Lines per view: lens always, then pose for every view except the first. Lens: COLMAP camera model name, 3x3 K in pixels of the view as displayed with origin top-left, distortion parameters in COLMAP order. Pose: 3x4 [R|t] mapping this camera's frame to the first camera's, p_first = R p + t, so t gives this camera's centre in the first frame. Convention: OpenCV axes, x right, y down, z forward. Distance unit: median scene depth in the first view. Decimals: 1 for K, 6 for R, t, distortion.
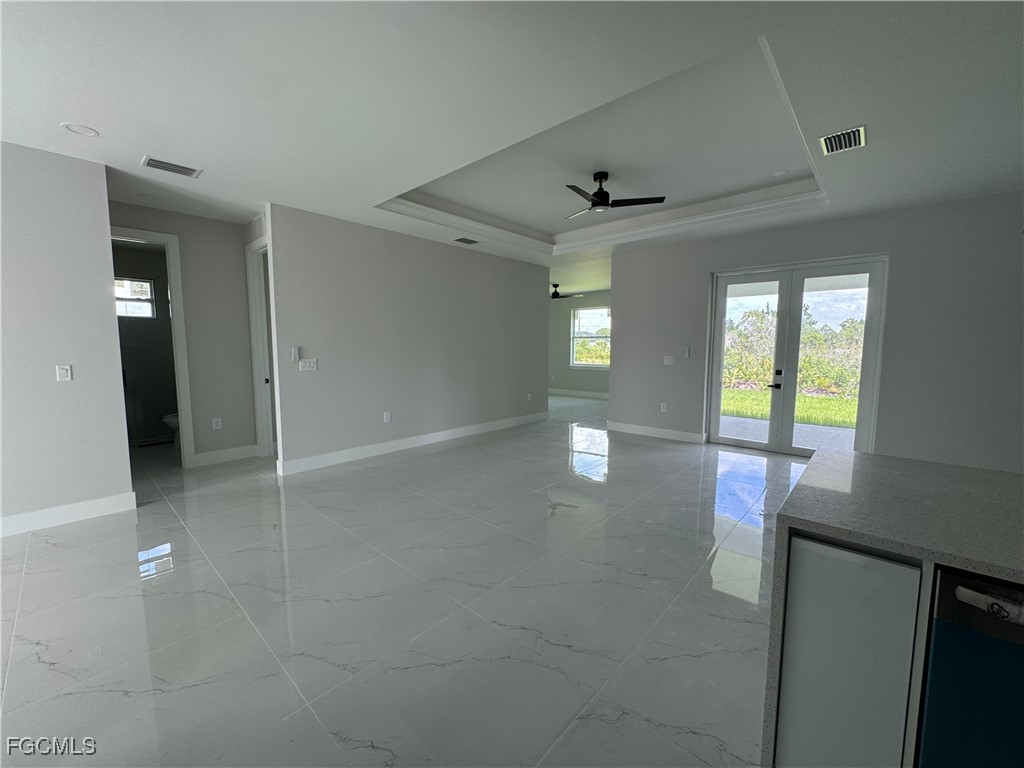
lens RADIAL K [[413.6, 0, 508.5], [0, 413.6, 380.8], [0, 0, 1]] dist [0.004973, 0.000260]
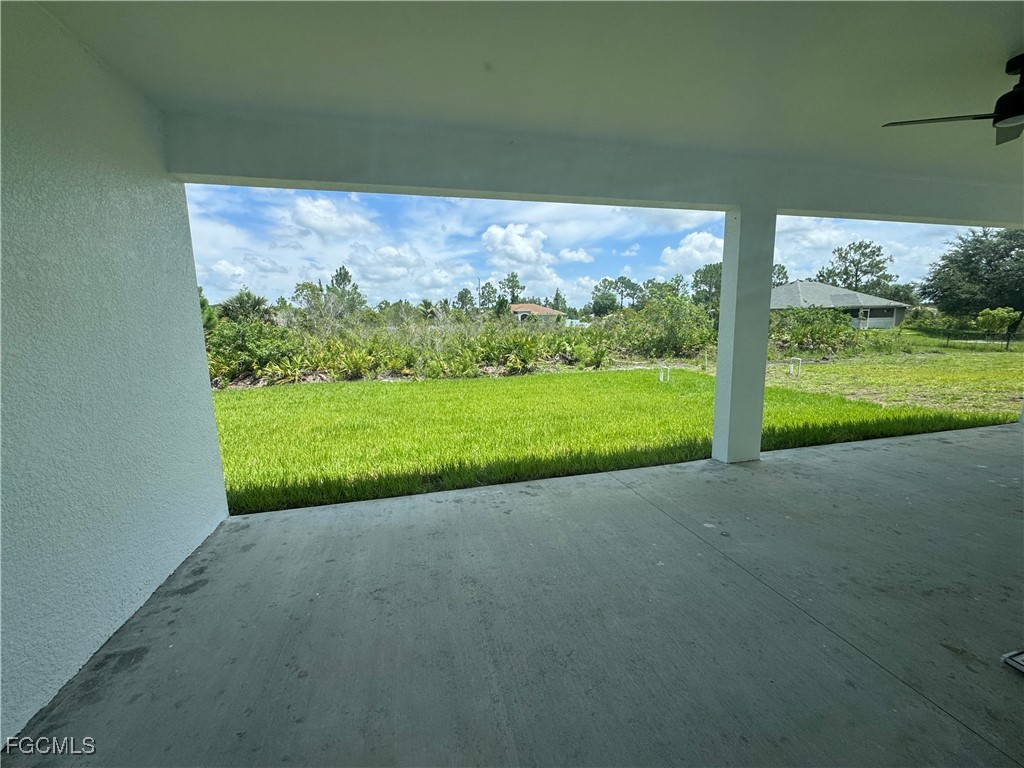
lens RADIAL K [[413.6, 0, 512.3], [0, 413.6, 387.1], [0, 0, 1]] dist [0.004973, 0.000260]
pose [[0.551172, -0.142333, 0.822162, 0.413073], [0.091503, 0.989711, 0.109997, -0.062481], [-0.829359, 0.014603, 0.558525, 0.784215]]
